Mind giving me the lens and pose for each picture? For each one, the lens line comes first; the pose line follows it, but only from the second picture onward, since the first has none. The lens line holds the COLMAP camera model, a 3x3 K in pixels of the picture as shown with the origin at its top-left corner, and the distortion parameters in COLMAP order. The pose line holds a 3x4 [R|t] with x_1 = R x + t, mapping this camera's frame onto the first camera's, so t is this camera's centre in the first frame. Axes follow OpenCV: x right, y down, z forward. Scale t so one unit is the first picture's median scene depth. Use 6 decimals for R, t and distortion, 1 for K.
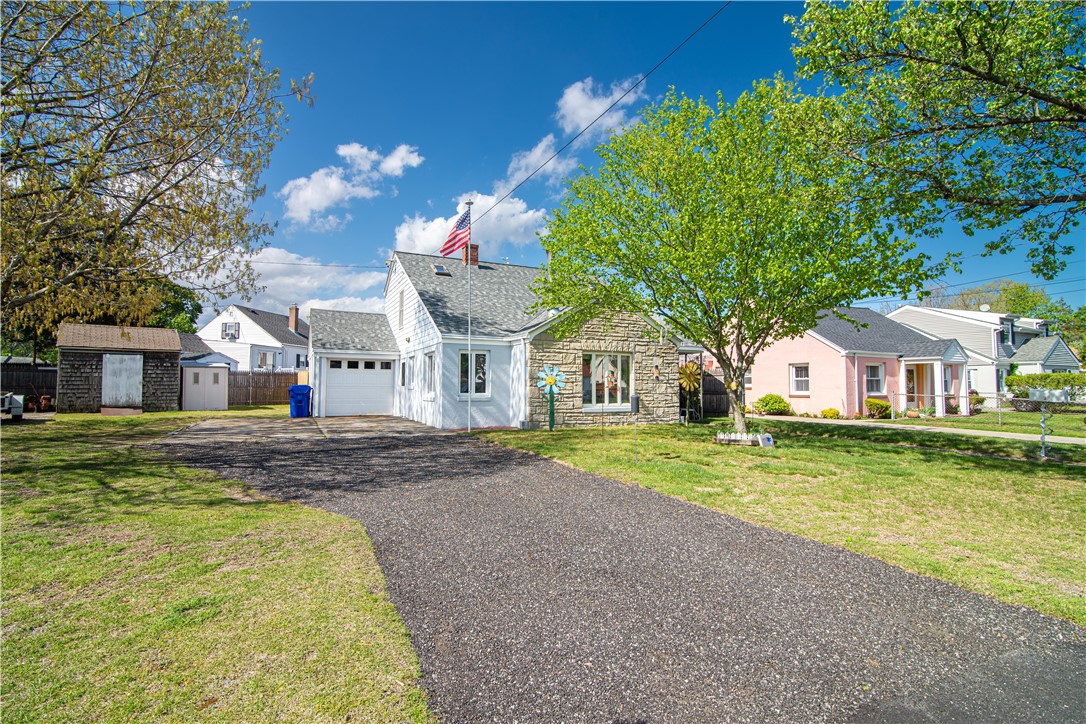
lens RADIAL K [[509.3, 0, 542.3], [0, 509.3, 360.3], [0, 0, 1]] dist [-0.015986, -0.000590]
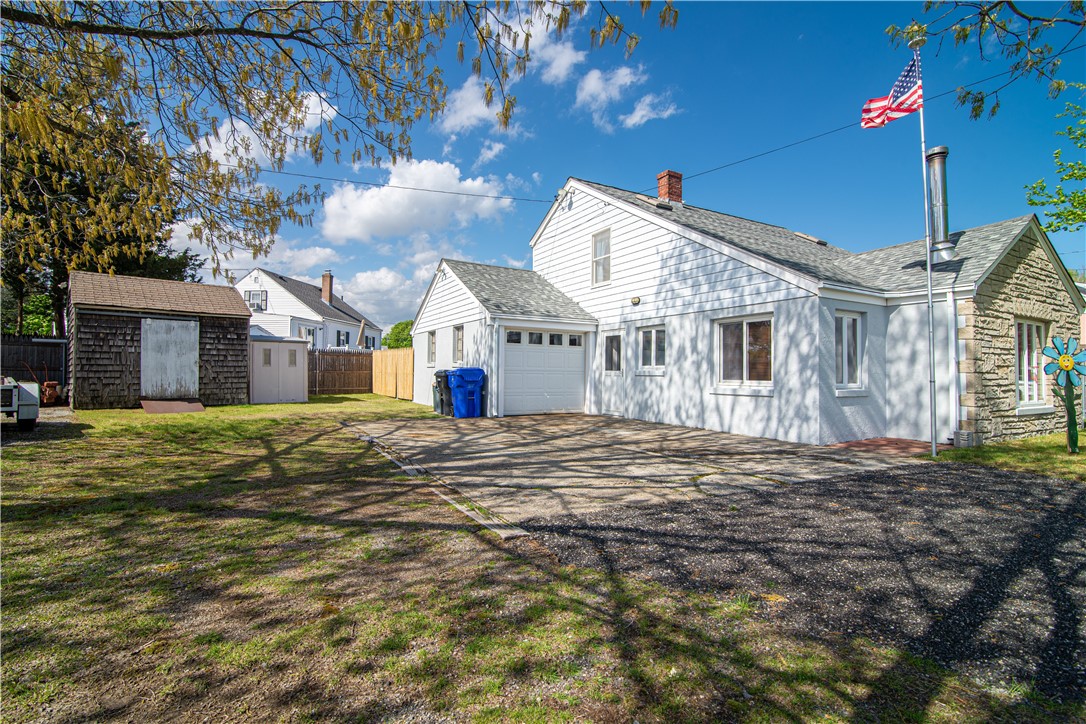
lens RADIAL K [[509.3, 0, 544.4], [0, 509.3, 357.8], [0, 0, 1]] dist [-0.015986, -0.000590]
pose [[0.998390, 0.009043, 0.055991, -0.378596], [-0.010429, 0.999646, 0.024495, 0.016888], [-0.055749, -0.025040, 0.998131, 0.308021]]
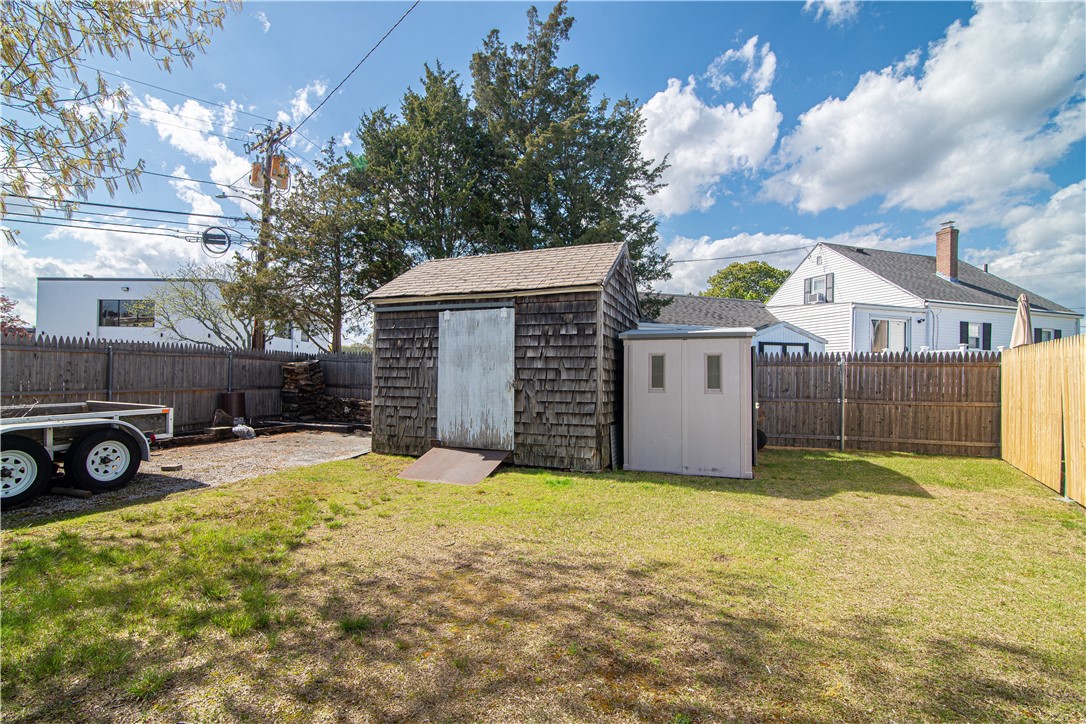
lens RADIAL K [[509.3, 0, 515.7], [0, 509.3, 373.9], [0, 0, 1]] dist [-0.015986, -0.000590]
pose [[0.422153, -0.004147, -0.906515, -0.473320], [0.032442, 0.999418, 0.010536, 0.033876], [0.905944, -0.033857, 0.422042, 0.865411]]
